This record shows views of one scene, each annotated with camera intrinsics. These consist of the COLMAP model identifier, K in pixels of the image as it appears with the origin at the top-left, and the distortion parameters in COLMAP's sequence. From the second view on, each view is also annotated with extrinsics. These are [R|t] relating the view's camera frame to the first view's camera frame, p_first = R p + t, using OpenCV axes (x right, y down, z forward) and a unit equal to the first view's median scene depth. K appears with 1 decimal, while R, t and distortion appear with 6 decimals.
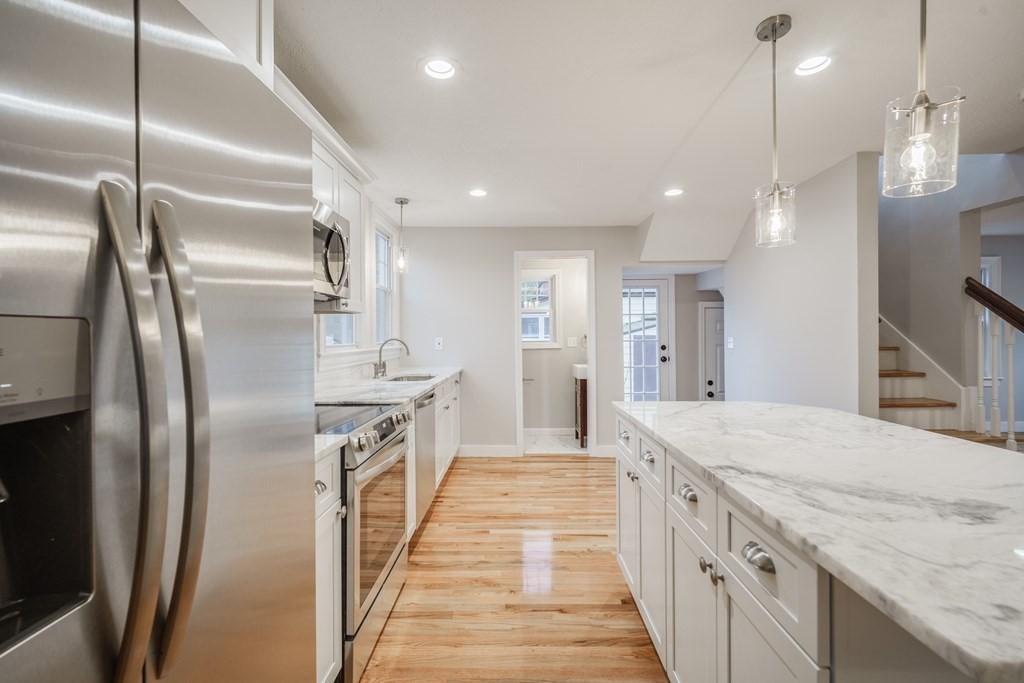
lens RADIAL K [[449.7, 0, 510.0], [0, 449.7, 332.1], [0, 0, 1]] dist [-0.004263, 0.001762]
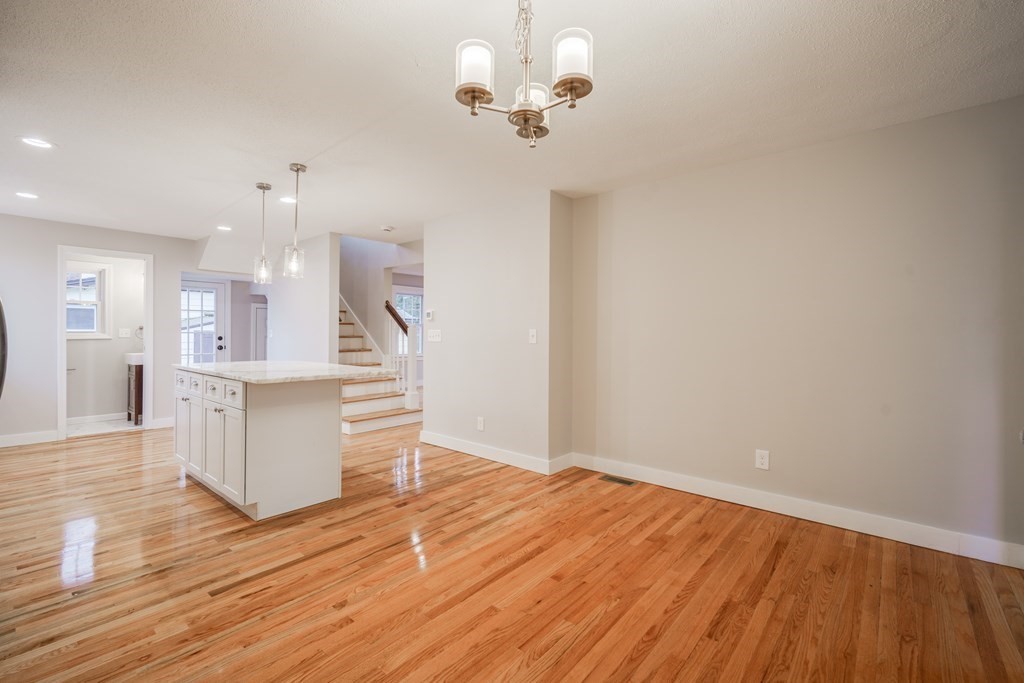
lens RADIAL K [[449.7, 0, 509.2], [0, 449.7, 331.9], [0, 0, 1]] dist [-0.004263, 0.001762]
pose [[0.639368, 0.011690, 0.768812, -0.113676], [-0.013226, 0.999904, -0.004204, 0.012660], [-0.768787, -0.007480, 0.639461, -0.456051]]
